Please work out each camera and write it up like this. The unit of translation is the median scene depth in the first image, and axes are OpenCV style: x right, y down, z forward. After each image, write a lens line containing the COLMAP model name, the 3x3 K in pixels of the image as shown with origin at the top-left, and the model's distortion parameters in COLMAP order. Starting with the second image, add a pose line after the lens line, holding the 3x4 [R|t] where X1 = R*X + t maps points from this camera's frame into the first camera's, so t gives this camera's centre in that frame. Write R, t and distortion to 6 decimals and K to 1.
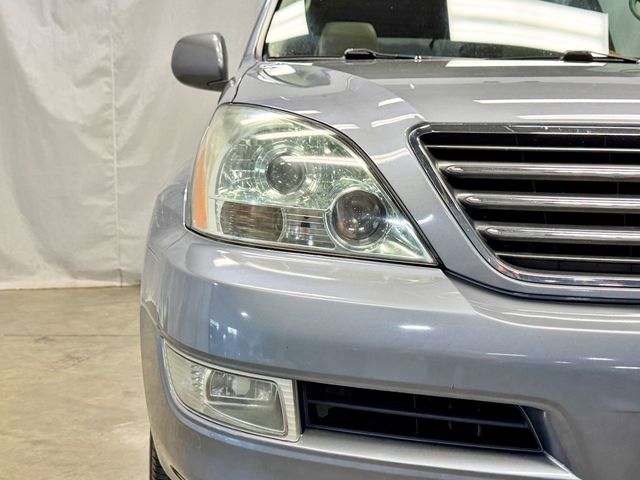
lens RADIAL K [[840.0, 0, 318.9], [0, 840.0, 235.2], [0, 0, 1]] dist [0.118951, 0.000000]
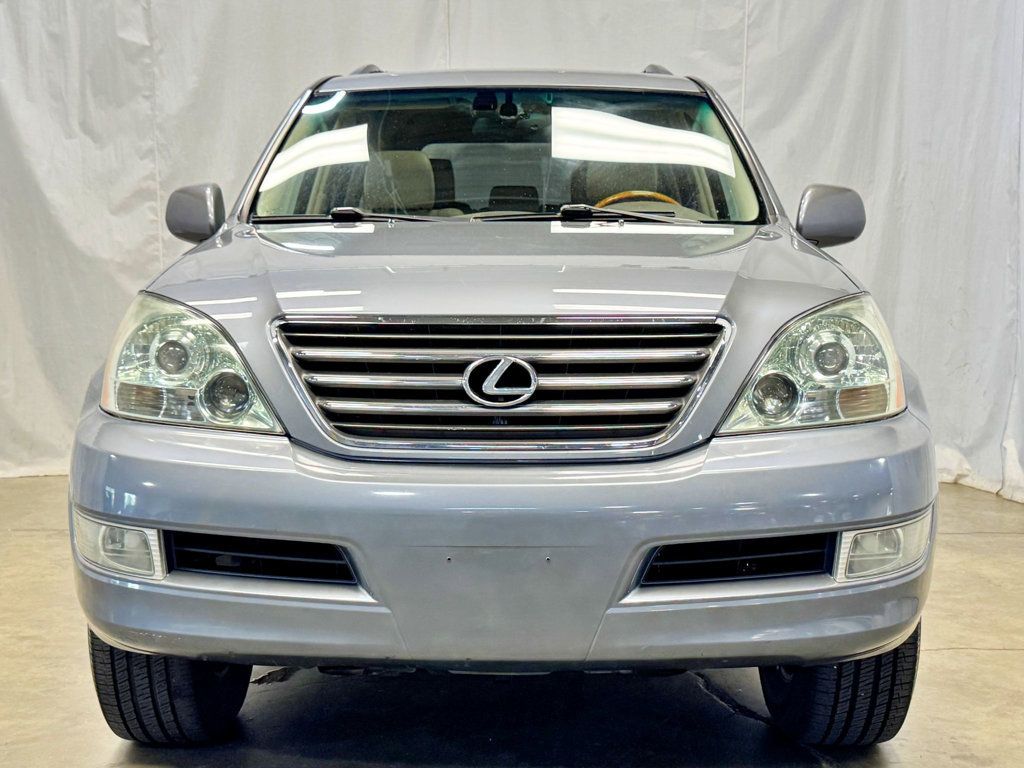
lens RADIAL K [[1344.0, 0, 517.1], [0, 1344.0, 380.8], [0, 0, 1]] dist [0.118951, 0.000000]
pose [[0.998880, -0.015687, -0.044633, 0.273888], [0.015253, 0.999833, -0.010046, -0.008156], [0.044783, 0.009354, 0.998953, -0.447920]]
